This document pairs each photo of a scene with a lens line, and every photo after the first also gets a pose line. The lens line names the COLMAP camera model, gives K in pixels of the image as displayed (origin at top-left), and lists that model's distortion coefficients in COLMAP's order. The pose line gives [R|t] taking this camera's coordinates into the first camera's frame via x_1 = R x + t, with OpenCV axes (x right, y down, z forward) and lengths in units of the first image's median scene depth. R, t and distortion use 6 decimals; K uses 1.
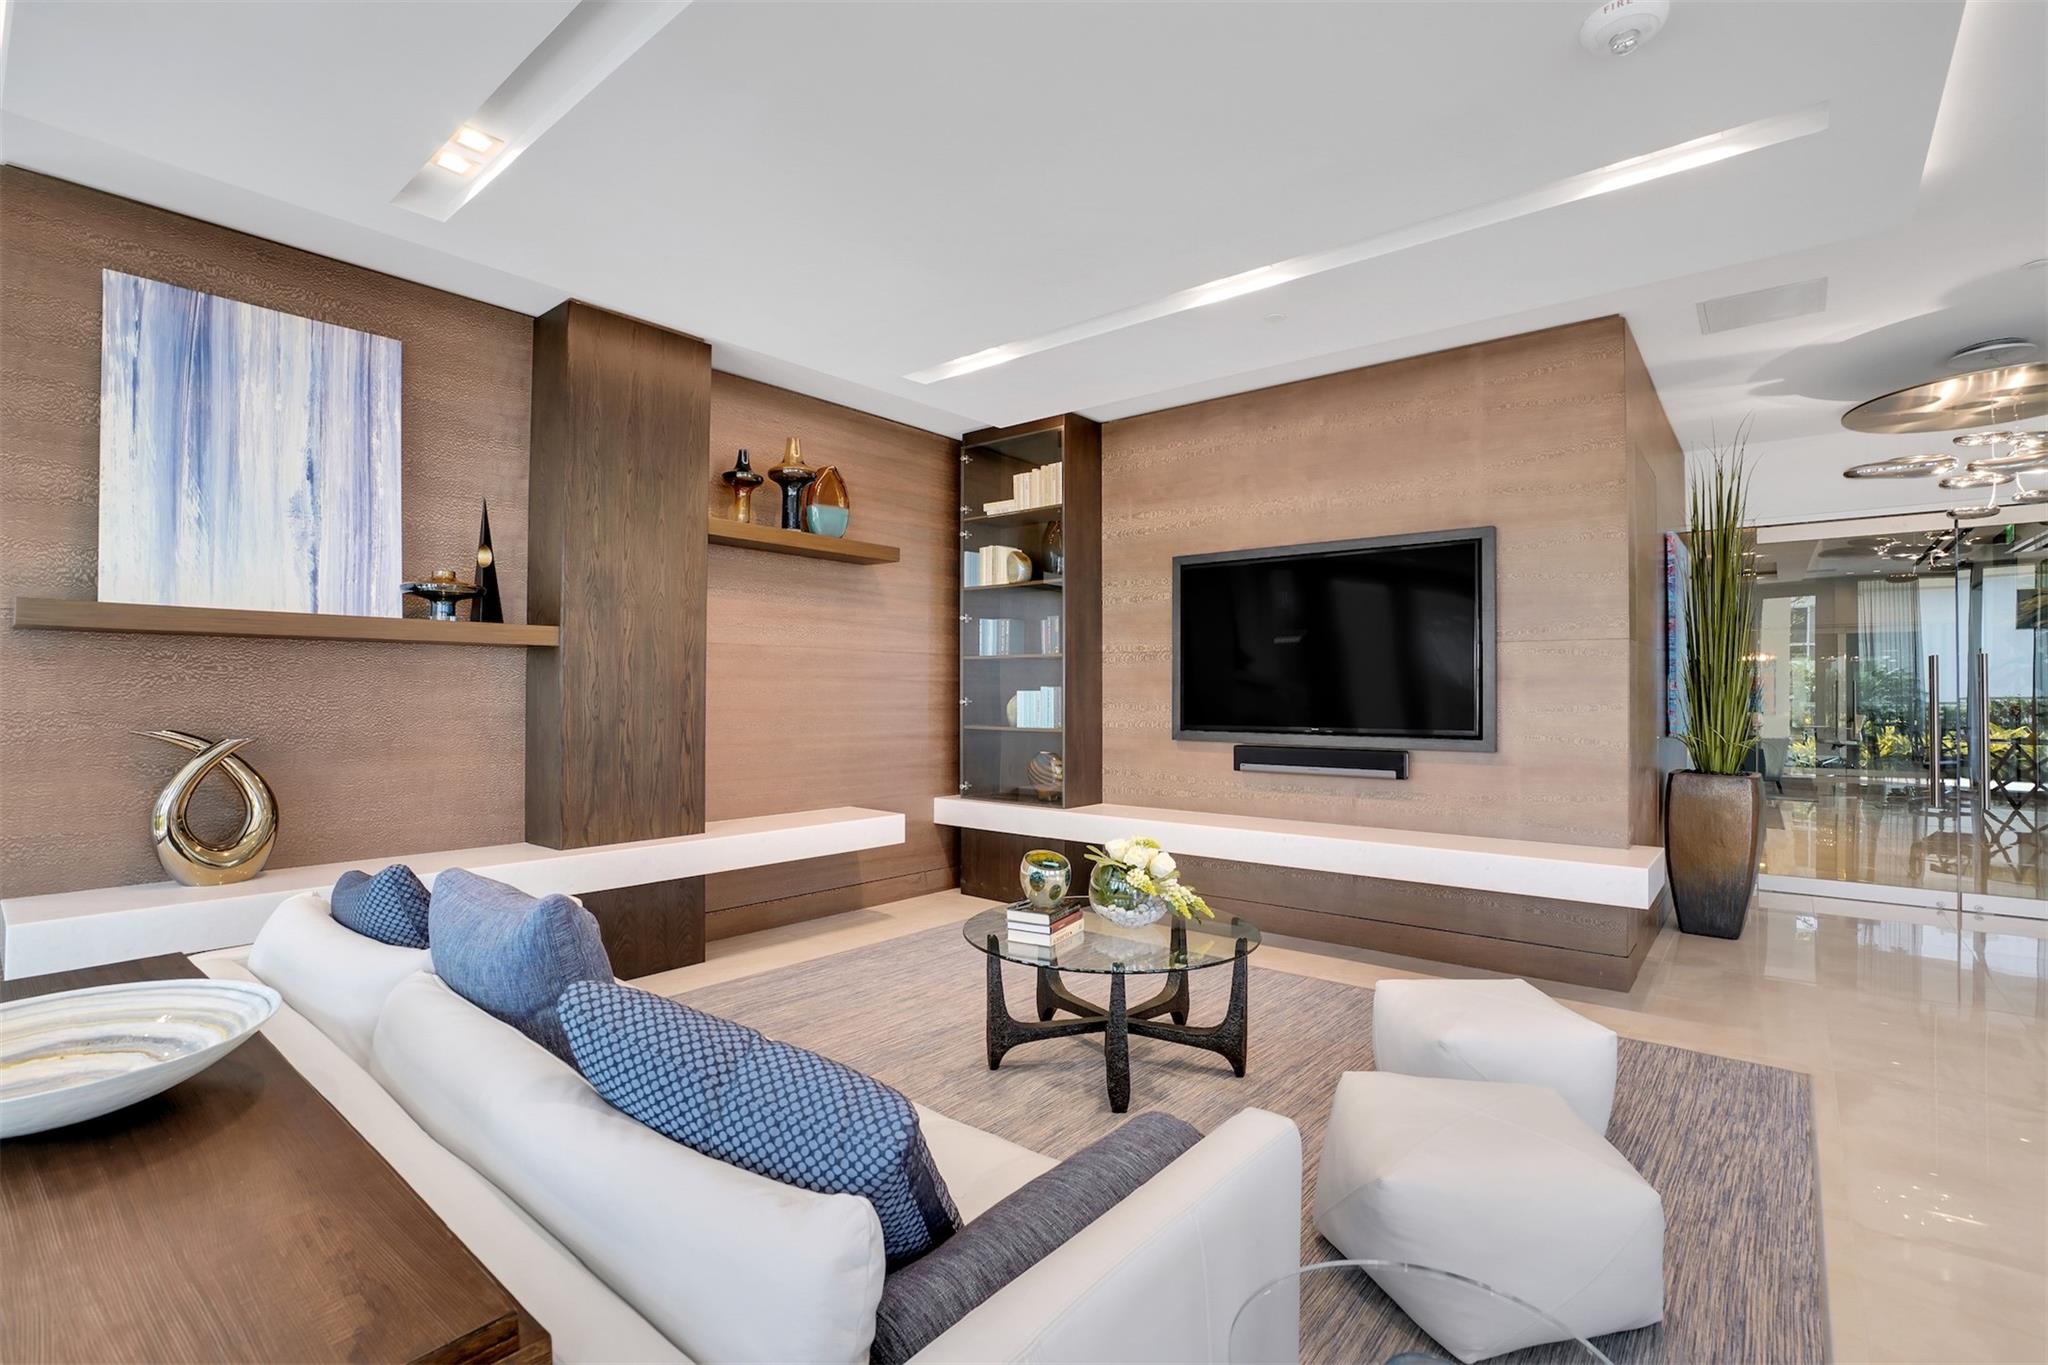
lens RADIAL K [[944.8, 0, 1035.2], [0, 944.8, 677.6], [0, 0, 1]] dist [-0.004332, -0.000002]
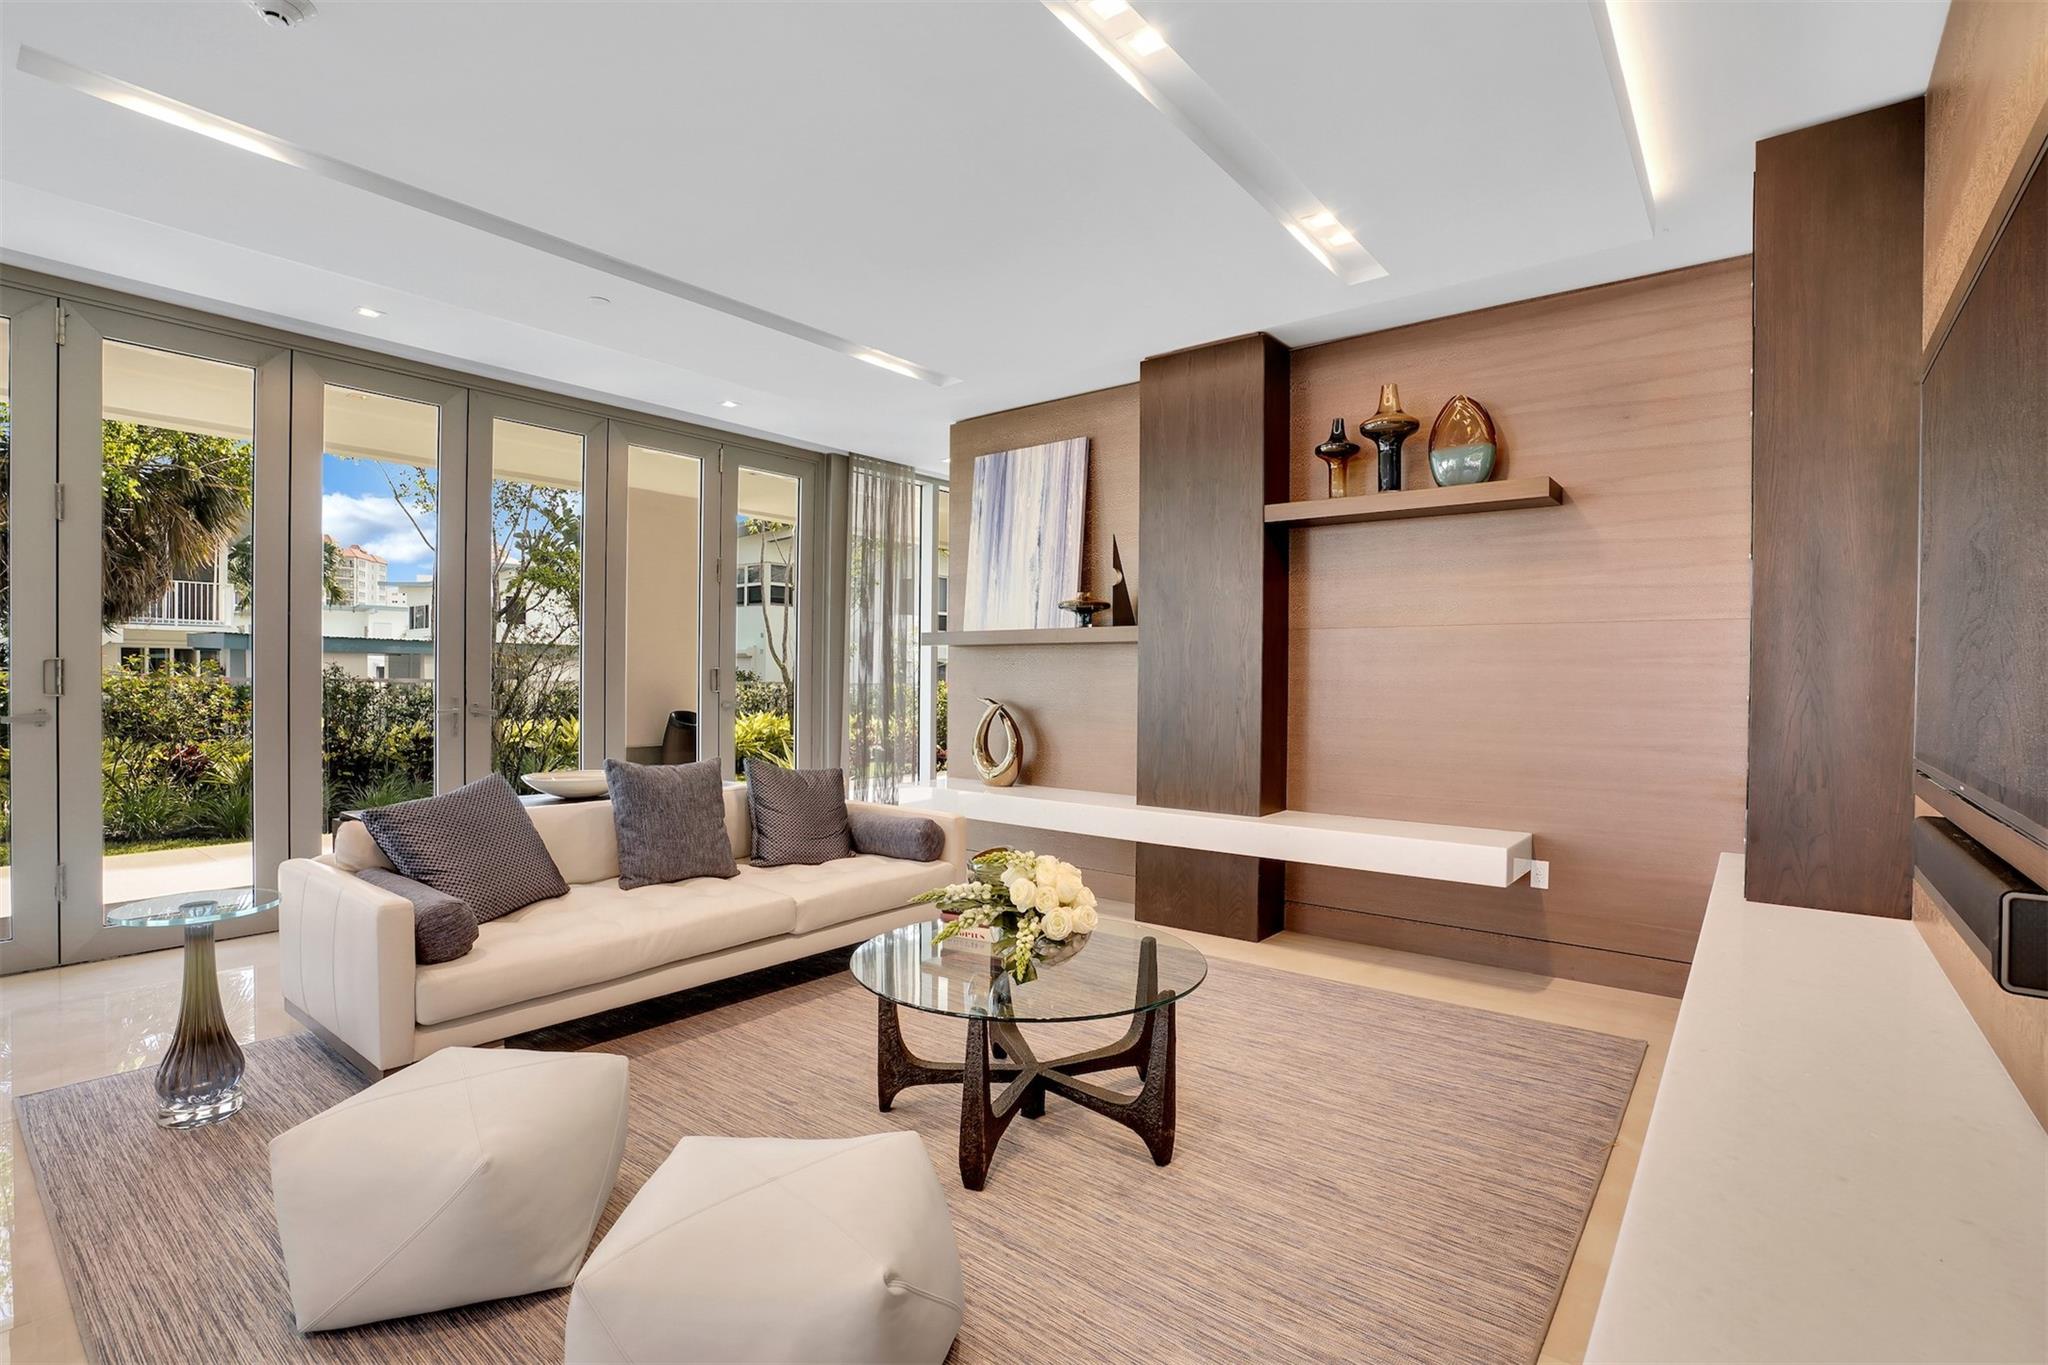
lens RADIAL K [[944.8, 0, 1033.6], [0, 944.8, 689.5], [0, 0, 1]] dist [-0.004332, -0.000002]
pose [[0.060484, 0.006096, -0.998151, 0.700963], [0.003307, 0.999975, 0.006308, 0.021183], [0.998164, -0.003682, 0.060462, 0.746636]]
